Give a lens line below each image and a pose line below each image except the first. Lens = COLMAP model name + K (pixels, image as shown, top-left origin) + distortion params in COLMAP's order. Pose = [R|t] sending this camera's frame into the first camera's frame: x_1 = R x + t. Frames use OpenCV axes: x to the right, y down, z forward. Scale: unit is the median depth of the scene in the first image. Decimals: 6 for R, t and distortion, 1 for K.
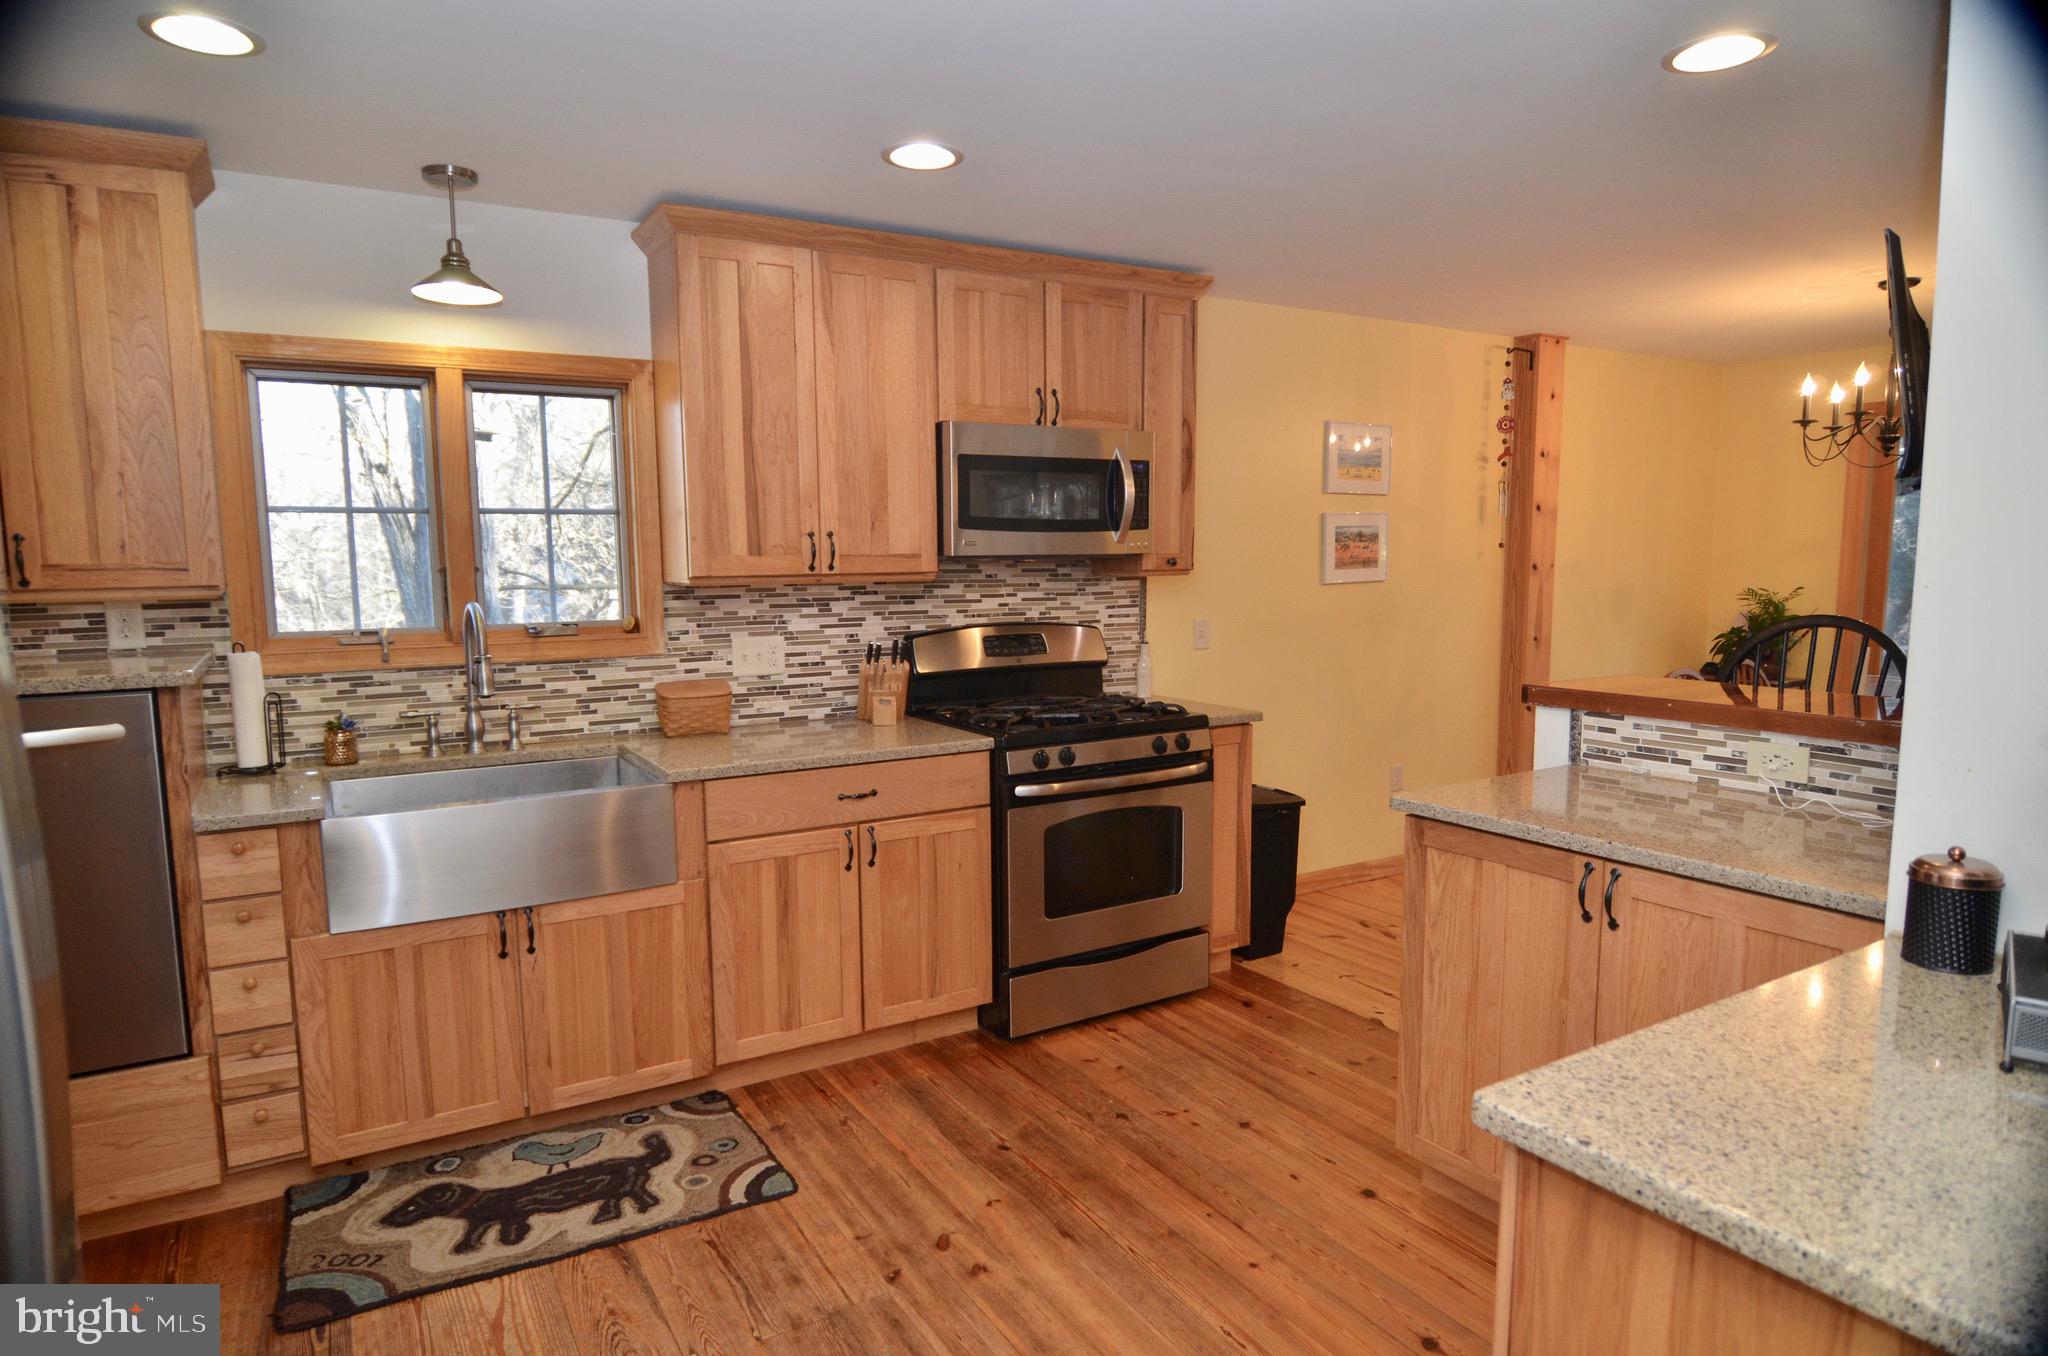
lens RADIAL K [[1187.5, 0, 1024.0], [0, 1187.5, 678.0], [0, 0, 1]] dist [-0.002669, -0.012583]
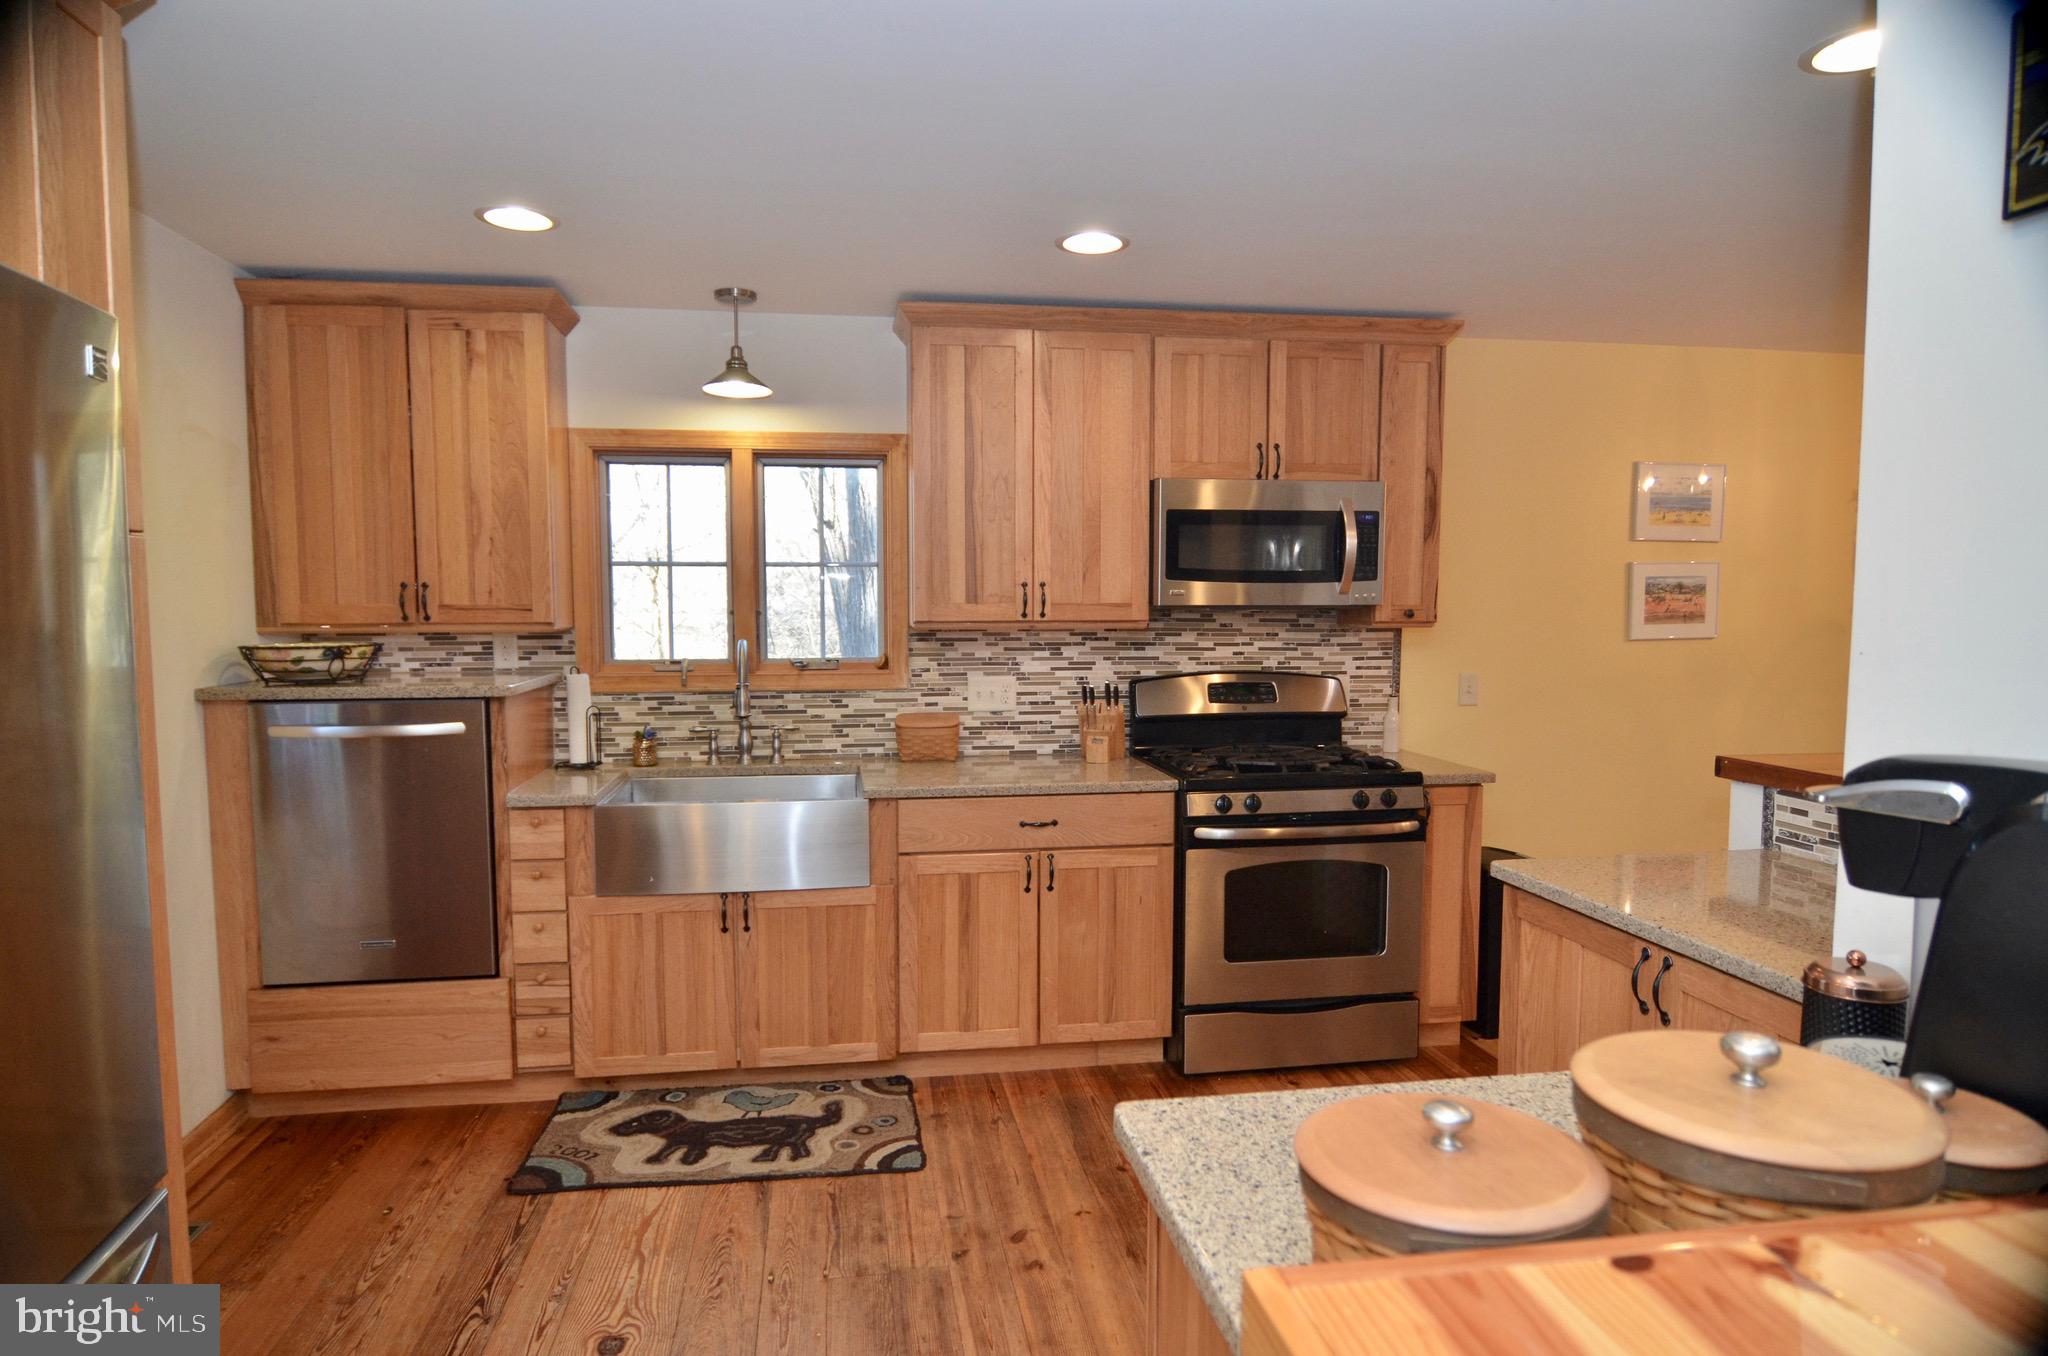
lens RADIAL K [[1187.5, 0, 1024.0], [0, 1187.5, 678.0], [0, 0, 1]] dist [-0.002669, -0.012583]
pose [[0.928107, 0.032723, -0.370874, 0.258306], [-0.047179, 0.998437, -0.029969, -0.001523], [0.369313, 0.045311, 0.928200, -0.022912]]
